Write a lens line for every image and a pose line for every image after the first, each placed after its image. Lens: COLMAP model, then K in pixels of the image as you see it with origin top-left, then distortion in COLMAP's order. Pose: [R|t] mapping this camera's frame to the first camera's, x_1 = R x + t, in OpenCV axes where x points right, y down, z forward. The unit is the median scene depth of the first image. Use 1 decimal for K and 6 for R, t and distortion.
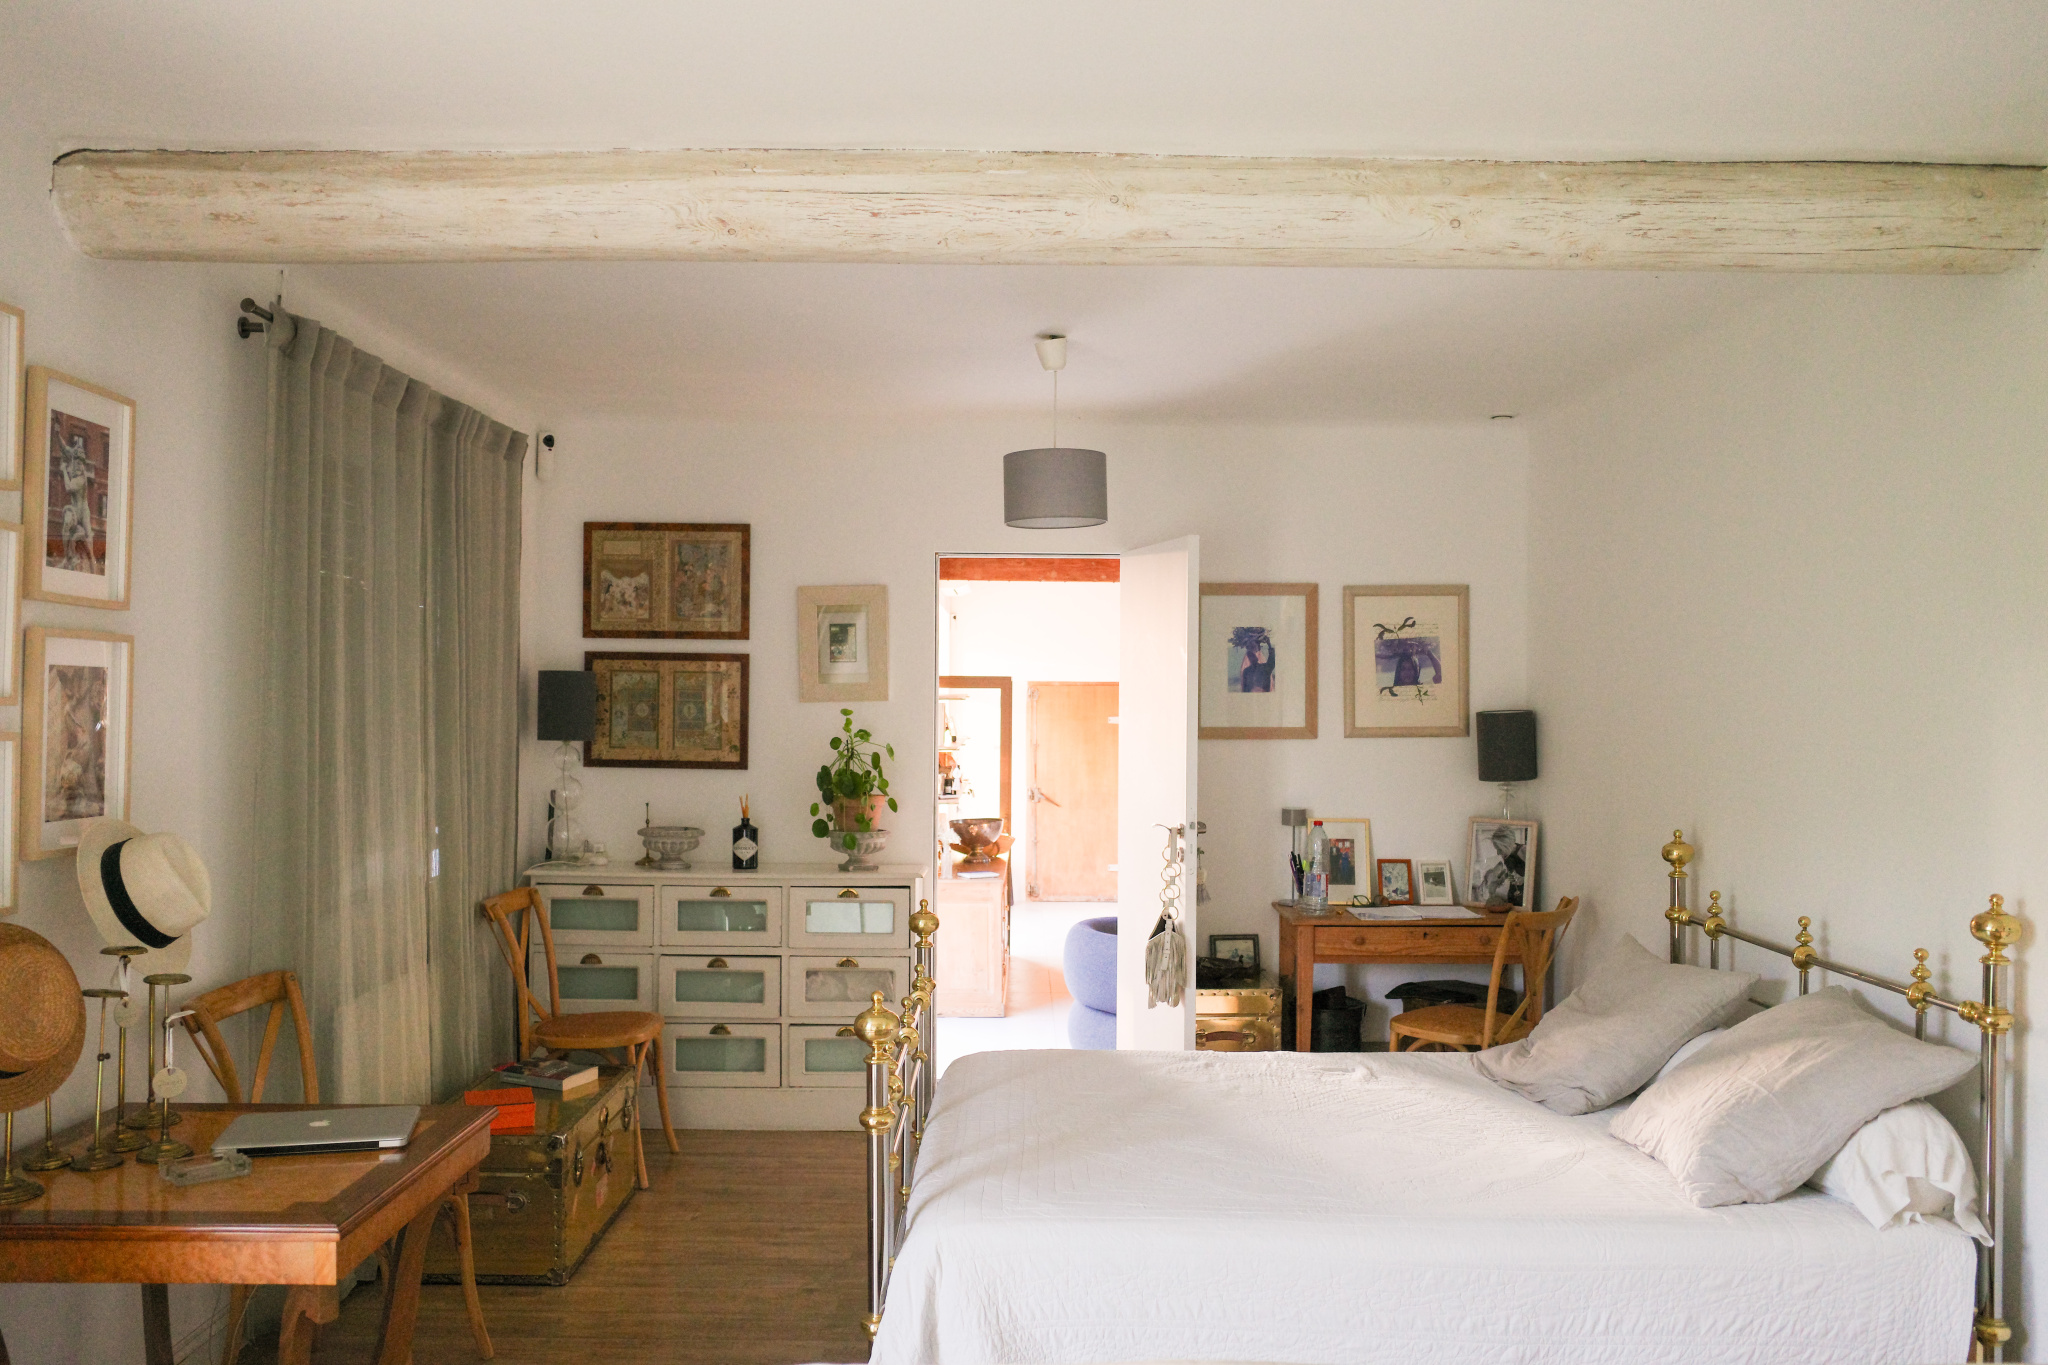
lens RADIAL K [[1897.6, 0, 1024.0], [0, 1897.6, 682.5], [0, 0, 1]] dist [-0.044401, 0.007415]
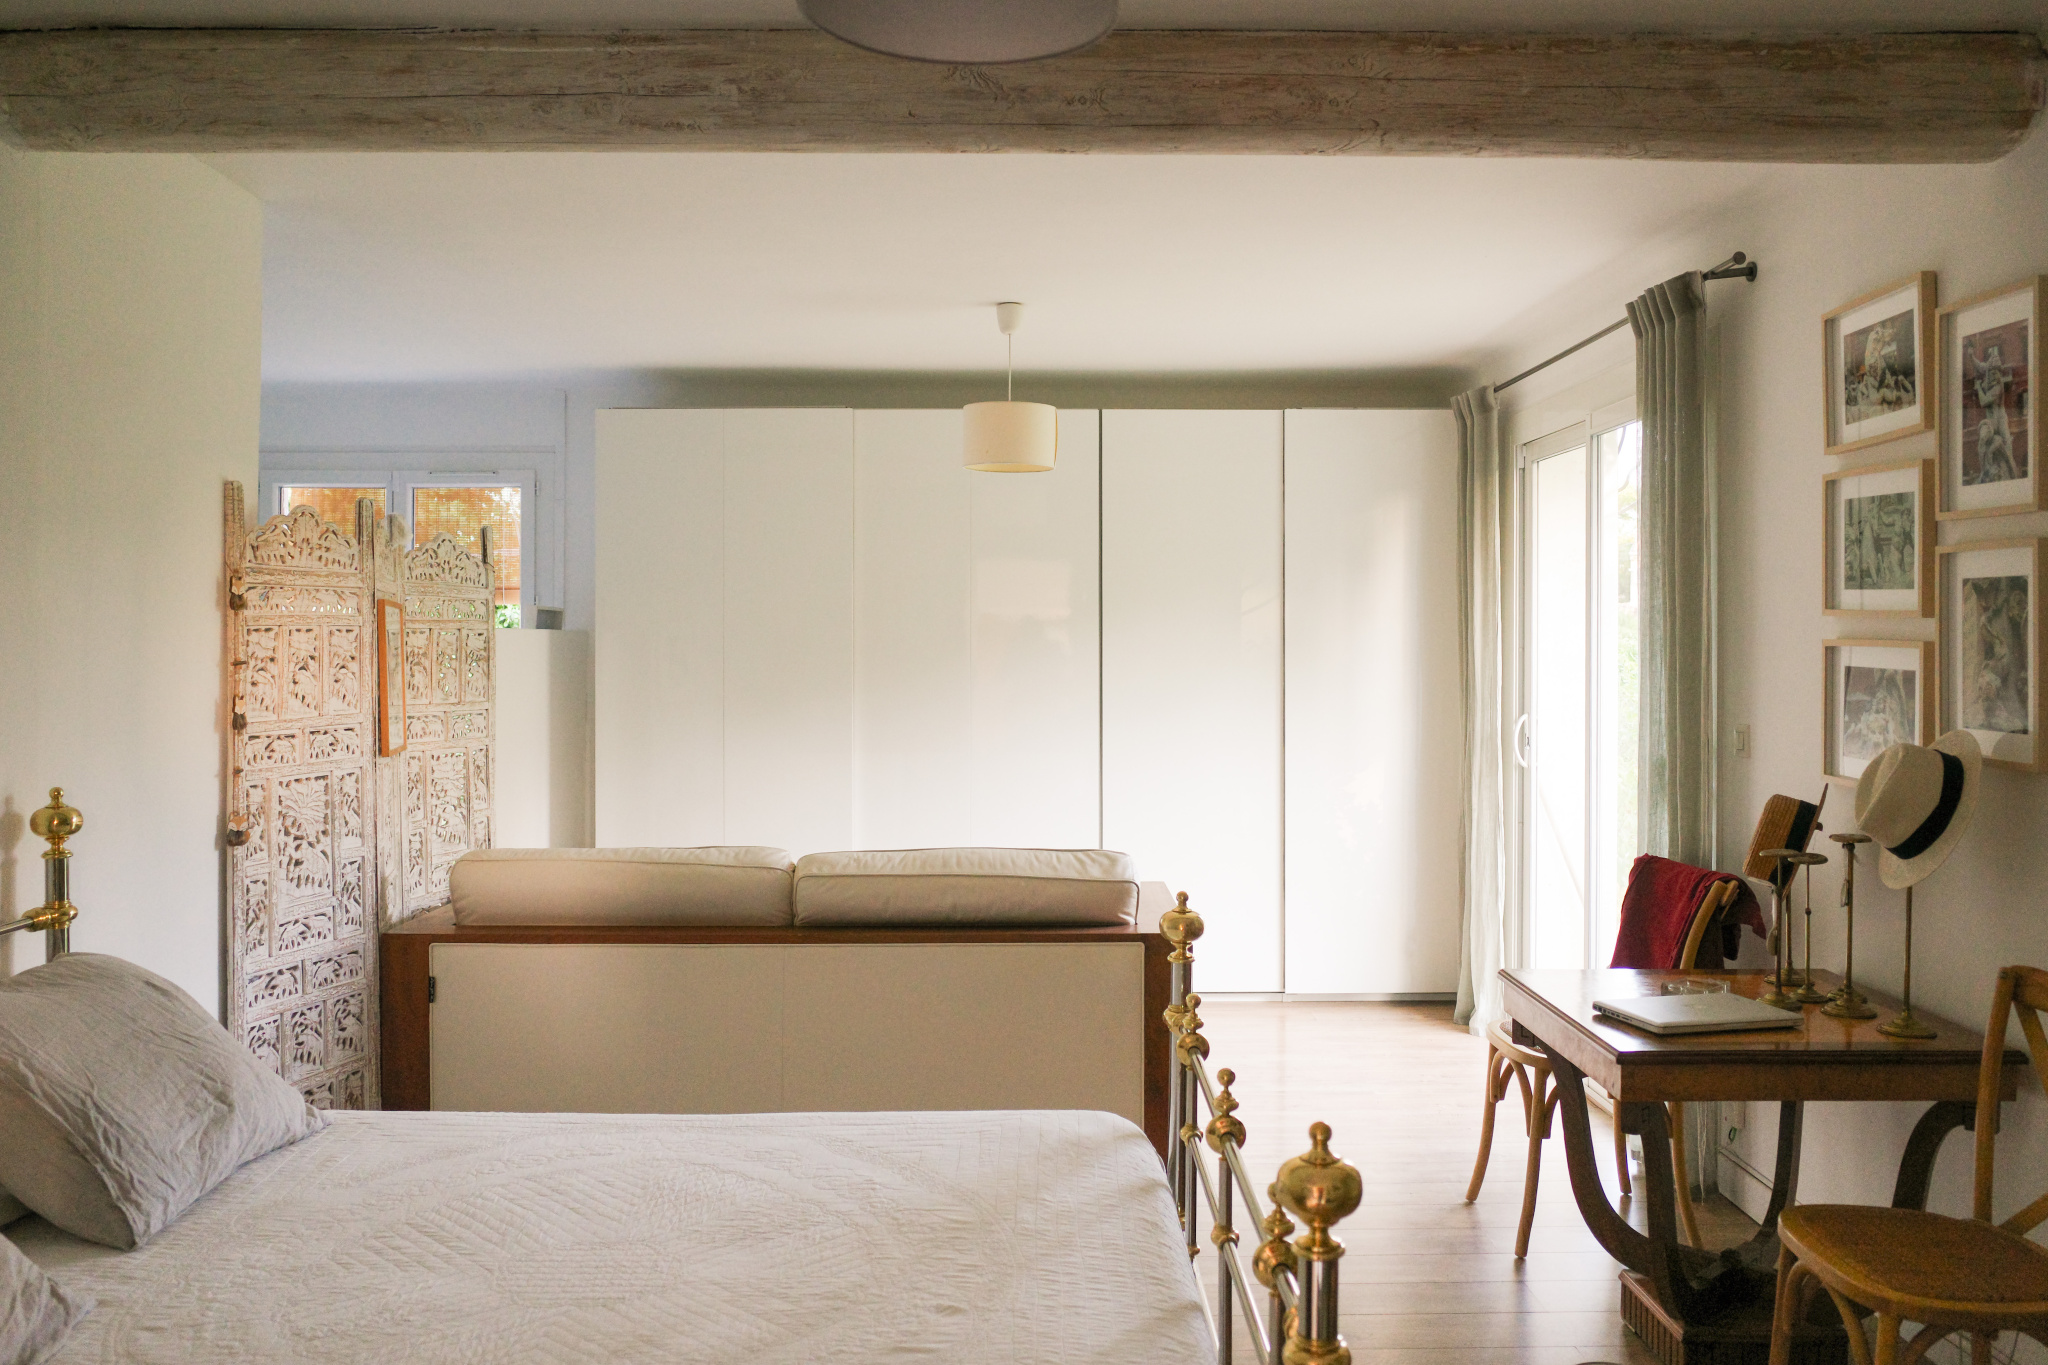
lens RADIAL K [[1897.6, 0, 1024.0], [0, 1897.6, 682.5], [0, 0, 1]] dist [-0.044401, 0.007415]
pose [[-0.999921, -0.010196, -0.007379, 0.016258], [-0.010311, 0.999822, 0.015774, 0.036609], [0.007216, 0.015849, -0.999848, 1.992468]]
